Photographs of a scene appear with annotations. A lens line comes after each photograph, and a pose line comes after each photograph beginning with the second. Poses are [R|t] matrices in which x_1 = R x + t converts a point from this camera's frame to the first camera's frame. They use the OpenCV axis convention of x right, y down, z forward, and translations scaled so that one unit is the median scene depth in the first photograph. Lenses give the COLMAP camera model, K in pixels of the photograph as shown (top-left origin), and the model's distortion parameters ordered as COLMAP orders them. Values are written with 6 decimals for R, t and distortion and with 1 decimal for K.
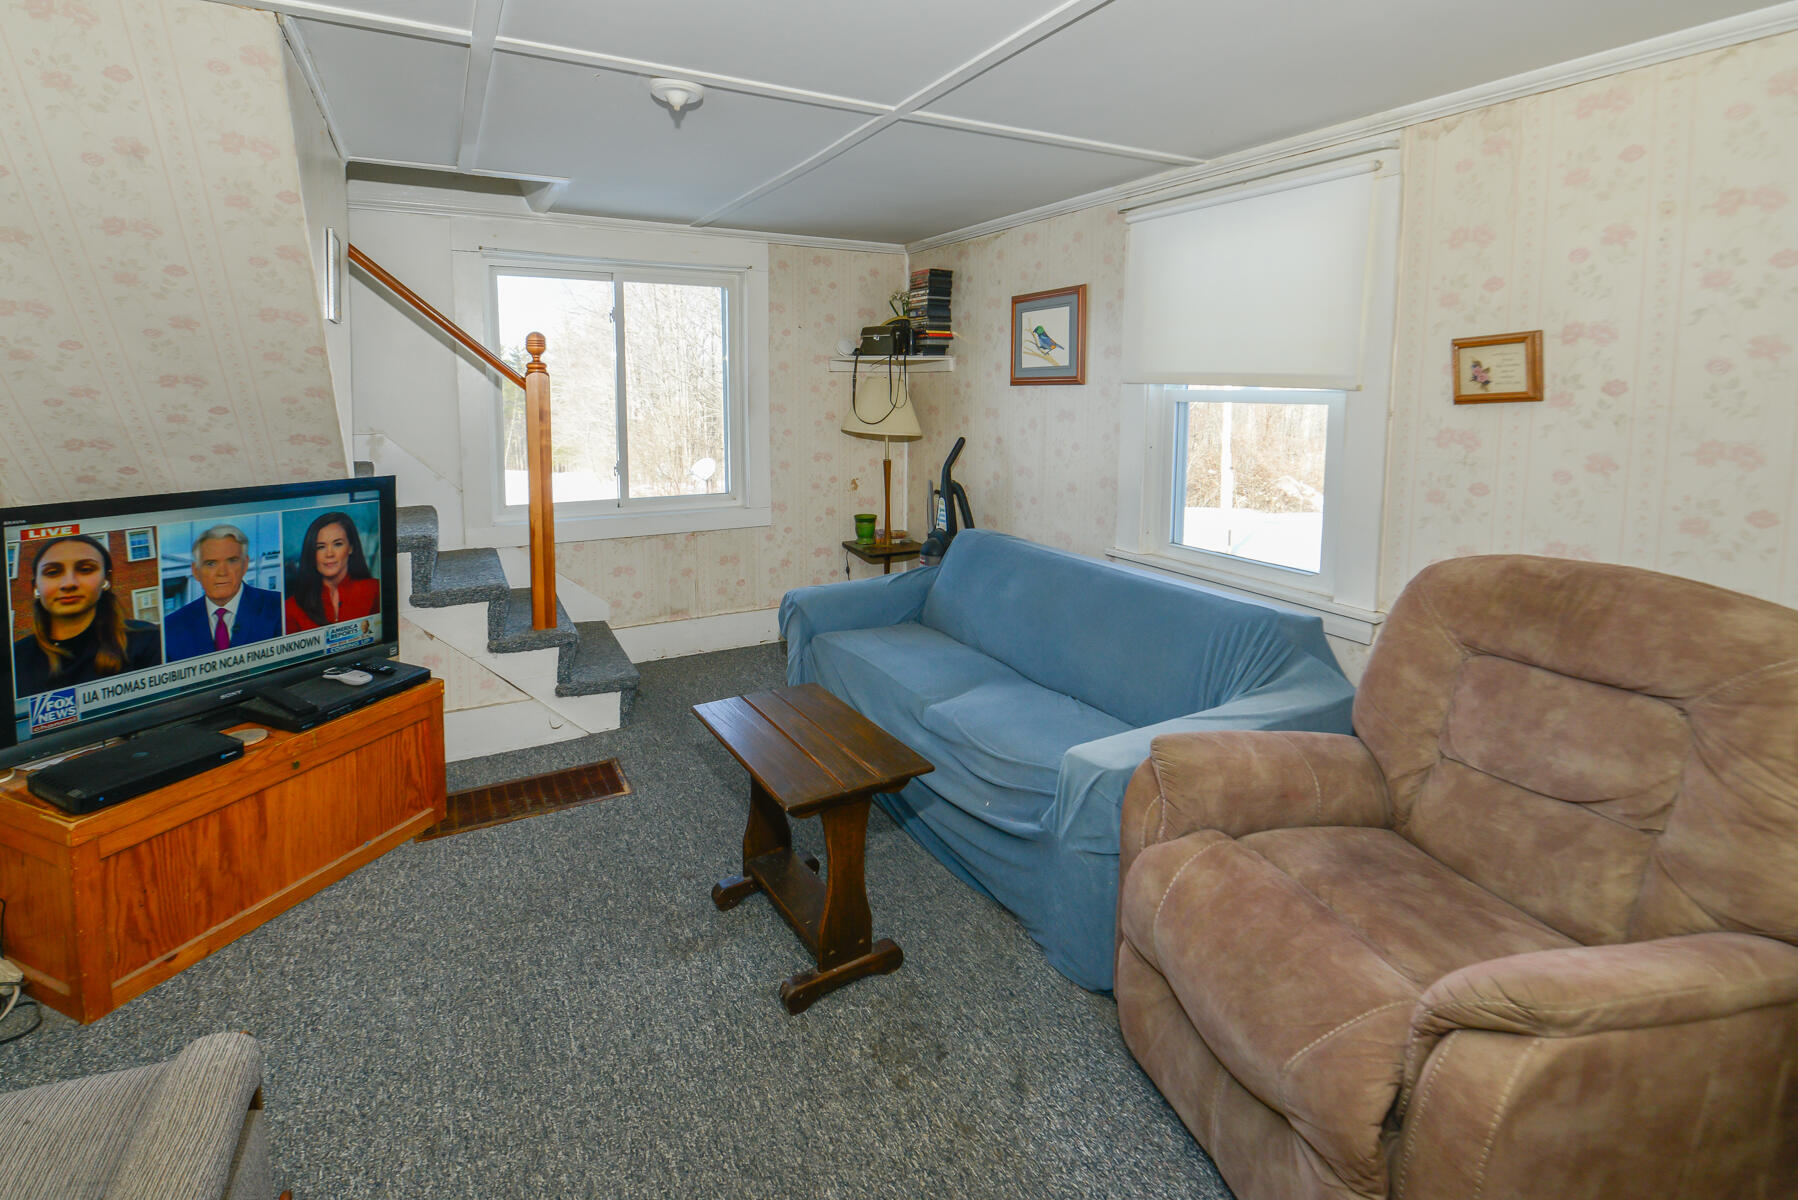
lens RADIAL K [[806.1, 0, 899.0], [0, 806.1, 600.0], [0, 0, 1]] dist [0.000101, 0.000181]
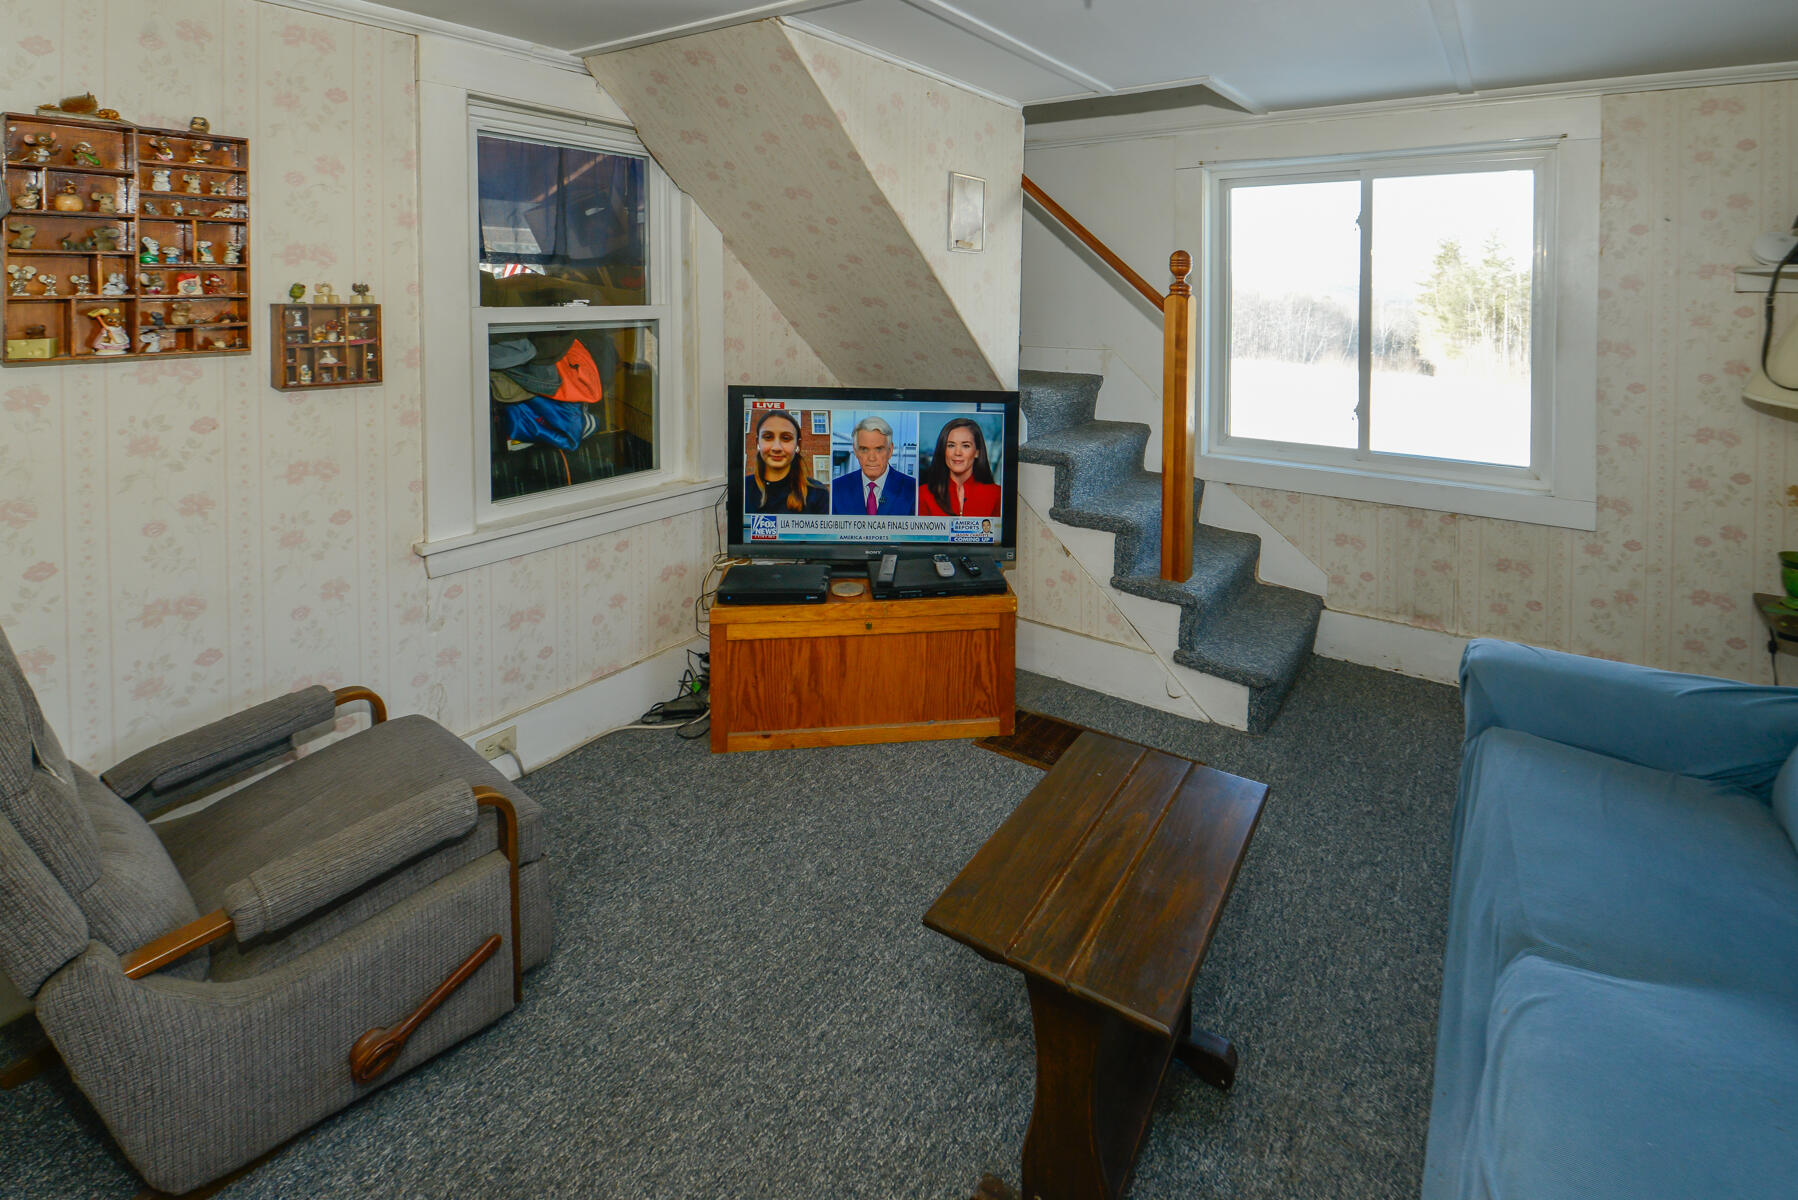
lens RADIAL K [[869.0, 0, 899.9], [0, 869.0, 410.9], [0, 0, 1]] dist [-0.004651, -0.001206]
pose [[0.449306, 0.127134, -0.884286, 0.309522], [-0.236398, 0.971460, 0.019553, -0.120635], [0.861533, 0.200258, 0.466537, 0.365717]]
